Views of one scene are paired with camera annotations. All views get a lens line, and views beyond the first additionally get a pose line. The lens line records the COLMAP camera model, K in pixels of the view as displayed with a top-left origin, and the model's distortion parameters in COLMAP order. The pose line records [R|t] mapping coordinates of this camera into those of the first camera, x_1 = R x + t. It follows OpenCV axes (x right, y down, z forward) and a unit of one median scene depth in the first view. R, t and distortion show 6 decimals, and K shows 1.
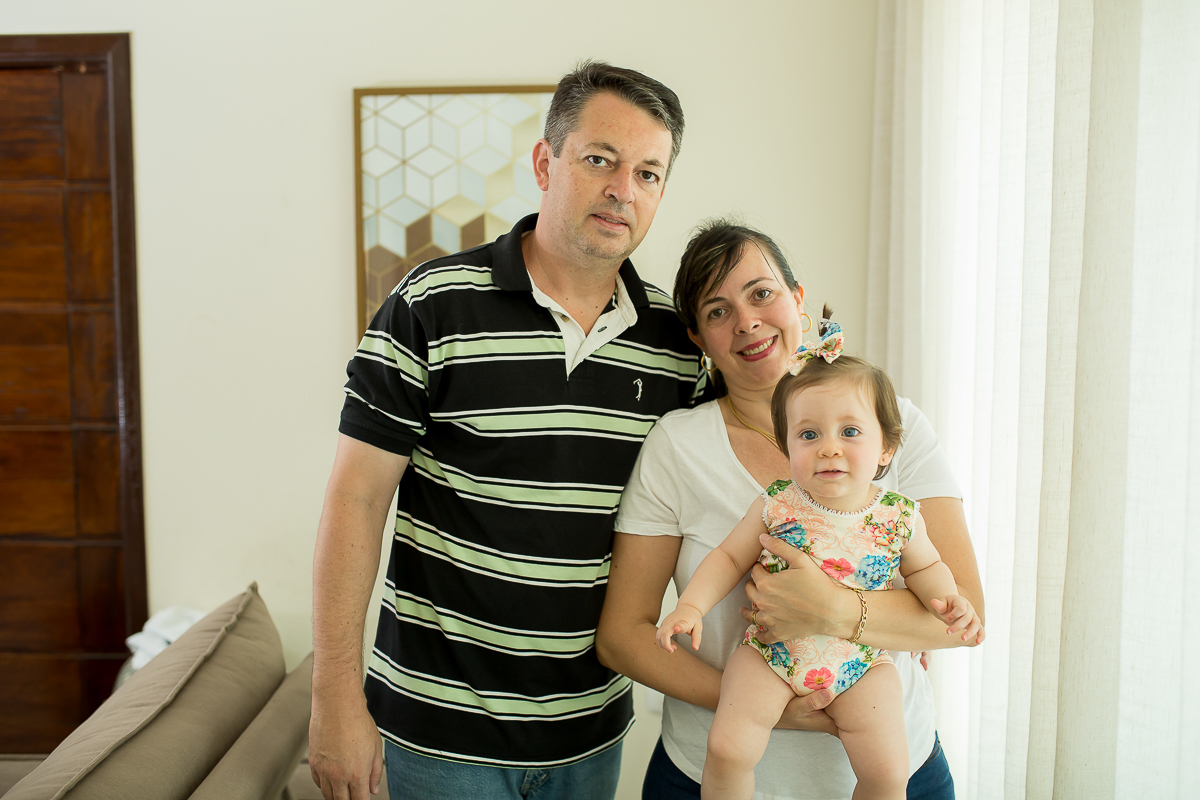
lens RADIAL K [[1155.2, 0, 600.0], [0, 1155.2, 400.0], [0, 0, 1]] dist [-0.072189, 0.226152]
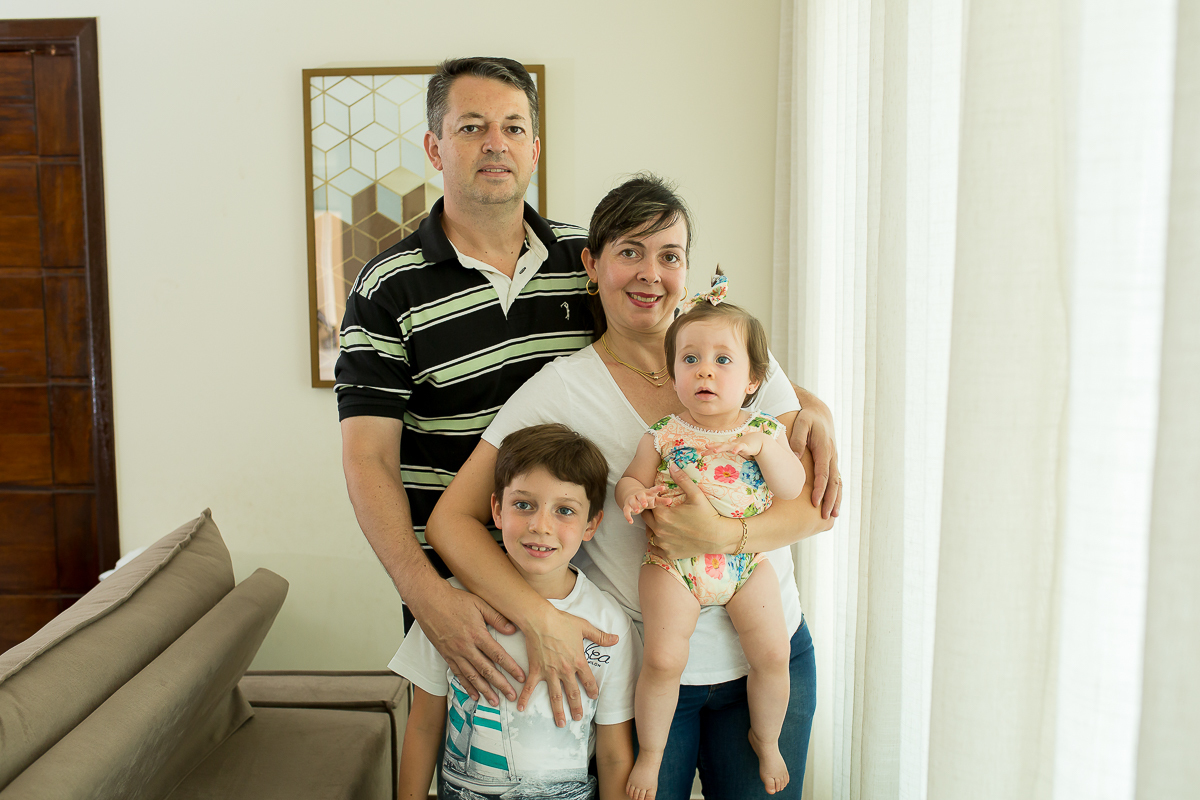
lens RADIAL K [[1155.2, 0, 600.0], [0, 1155.2, 400.0], [0, 0, 1]] dist [-0.072189, 0.226152]
pose [[0.999948, -0.005311, 0.008677, 0.056301], [0.005236, 0.999949, 0.008646, 0.034728], [-0.008722, -0.008600, 0.999925, -0.095696]]
